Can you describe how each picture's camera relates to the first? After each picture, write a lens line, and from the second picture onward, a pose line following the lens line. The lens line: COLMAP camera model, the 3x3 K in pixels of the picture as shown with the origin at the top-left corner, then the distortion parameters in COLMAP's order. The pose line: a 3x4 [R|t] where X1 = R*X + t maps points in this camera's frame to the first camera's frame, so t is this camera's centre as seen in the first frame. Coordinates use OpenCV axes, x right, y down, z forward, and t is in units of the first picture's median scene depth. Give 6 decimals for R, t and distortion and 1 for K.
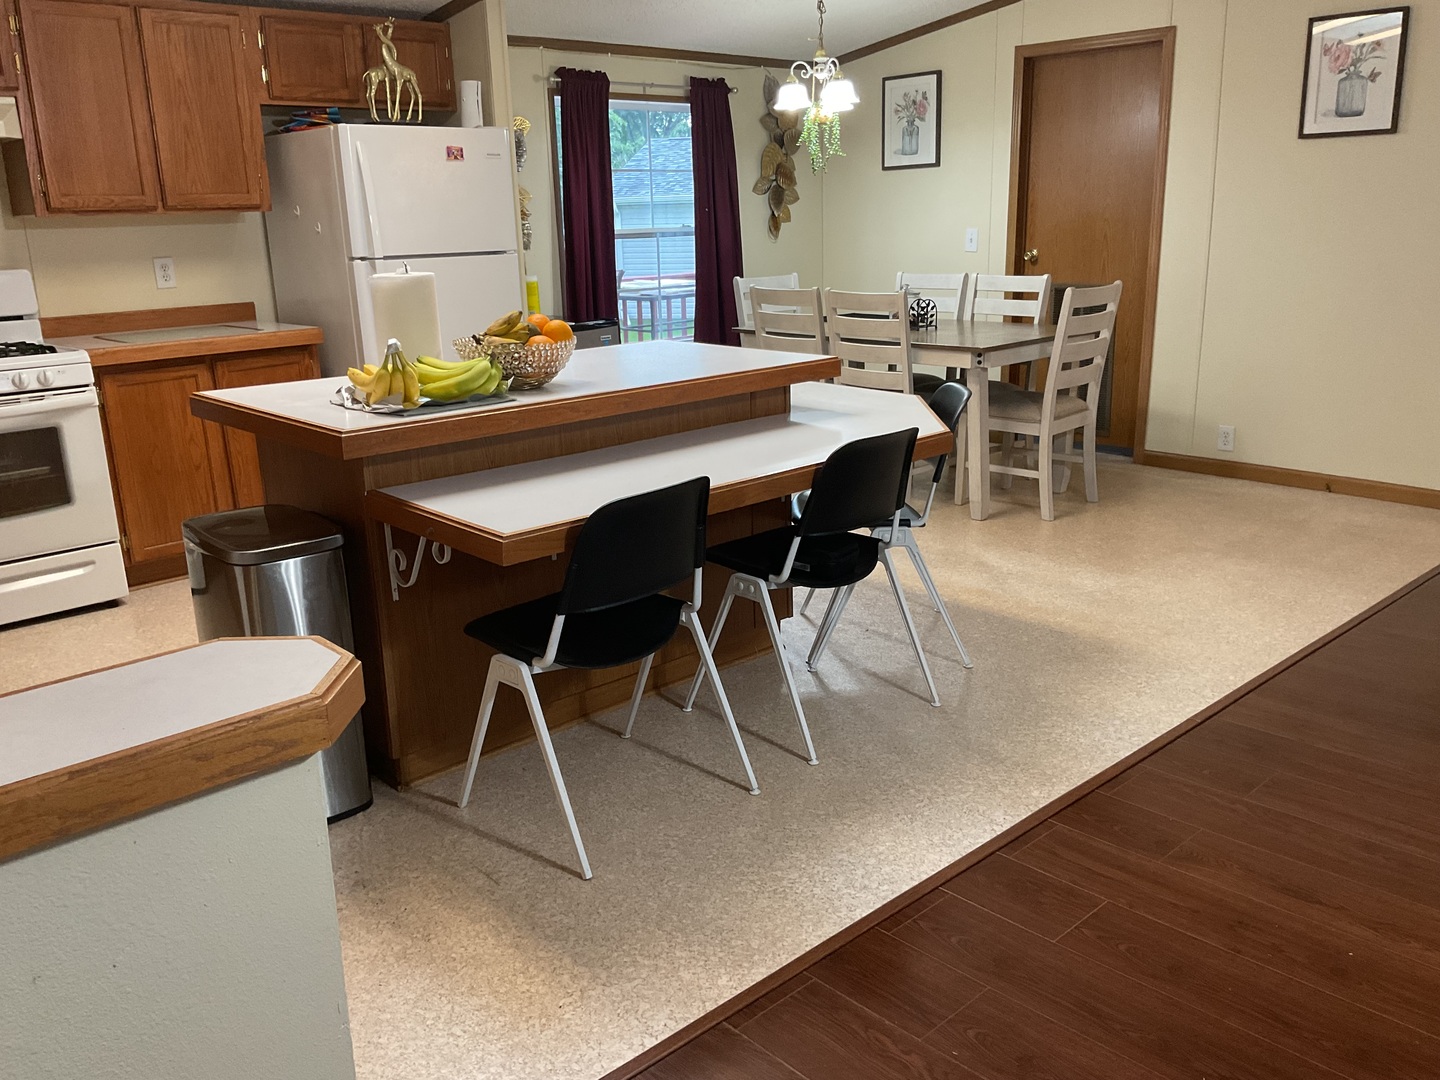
lens RADIAL K [[1196.7, 0, 722.3], [0, 1196.7, 550.1], [0, 0, 1]] dist [0.012243, -0.050195]
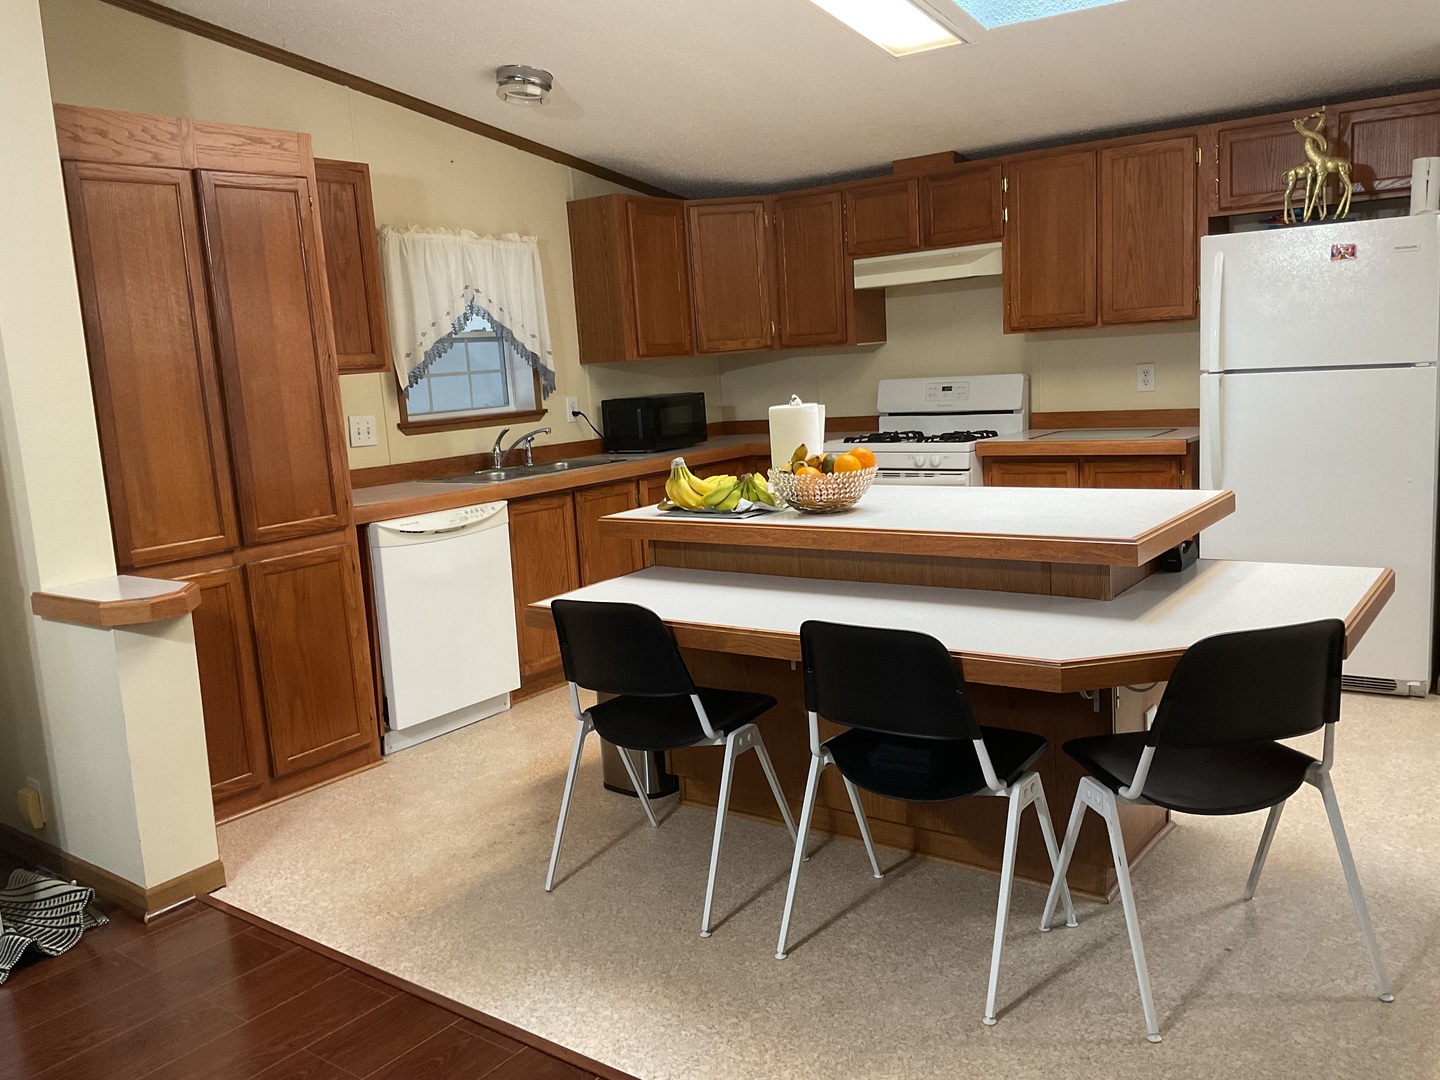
lens RADIAL K [[1196.7, 0, 711.9], [0, 1196.7, 538.4], [0, 0, 1]] dist [0.012243, -0.050195]
pose [[0.178913, 0.163363, -0.970207, 0.501067], [-0.216257, 0.968532, 0.123202, -0.128495], [0.959804, 0.187772, 0.208612, 0.389174]]
